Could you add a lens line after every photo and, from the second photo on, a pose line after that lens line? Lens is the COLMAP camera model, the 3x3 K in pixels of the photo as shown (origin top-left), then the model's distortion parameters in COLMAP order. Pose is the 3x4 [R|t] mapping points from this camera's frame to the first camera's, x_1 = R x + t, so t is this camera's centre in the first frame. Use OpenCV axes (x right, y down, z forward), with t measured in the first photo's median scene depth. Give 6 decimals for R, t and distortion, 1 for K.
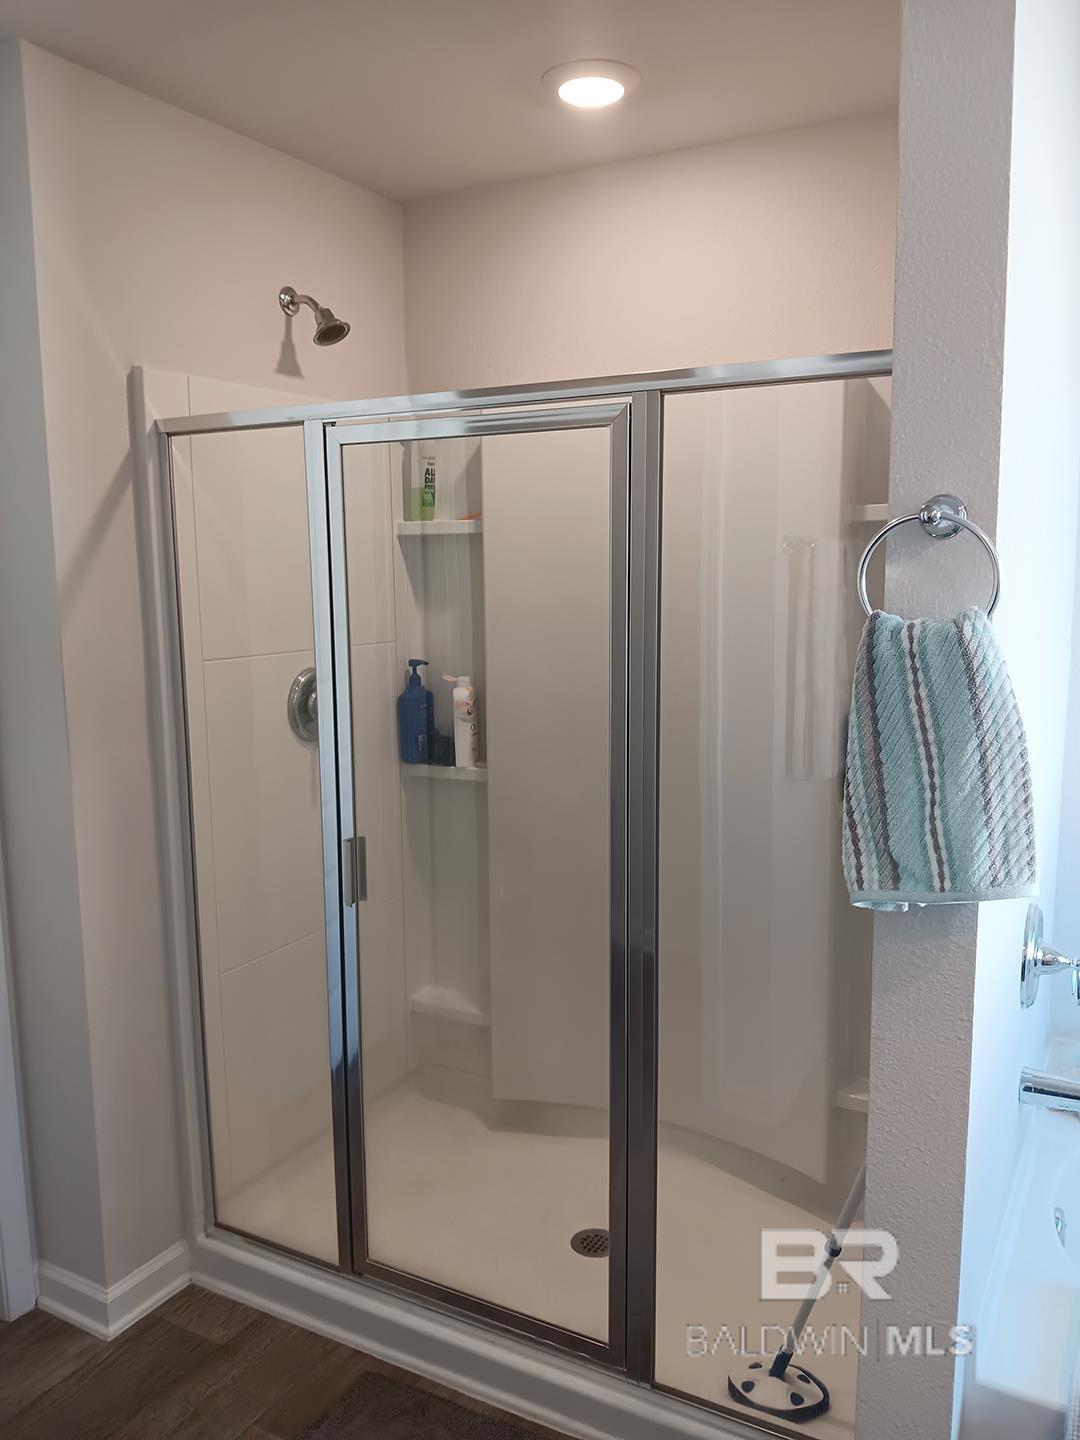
lens RADIAL K [[1120.2, 0, 540.0], [0, 1120.2, 720.0], [0, 0, 1]] dist [0.099623, -0.211722]
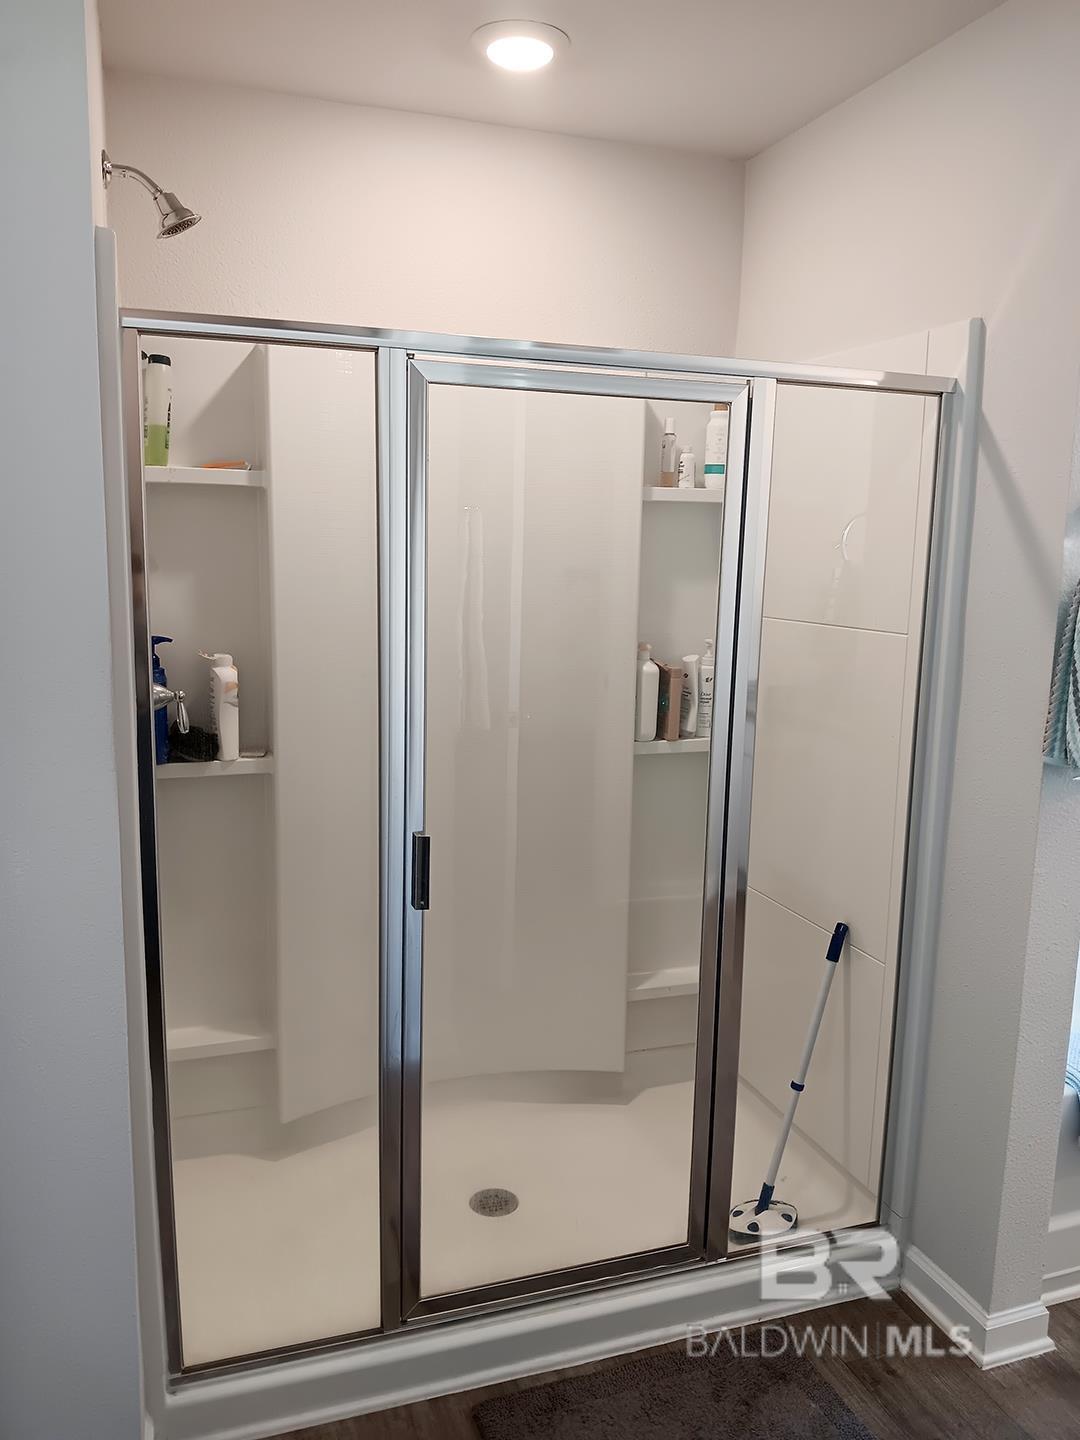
lens RADIAL K [[1120.2, 0, 540.0], [0, 1120.2, 720.0], [0, 0, 1]] dist [0.099623, -0.211722]
pose [[0.656208, -0.102276, 0.747616, -0.655831], [0.075550, 0.994698, 0.069765, -0.035965], [-0.750788, 0.010702, 0.660456, 0.301169]]
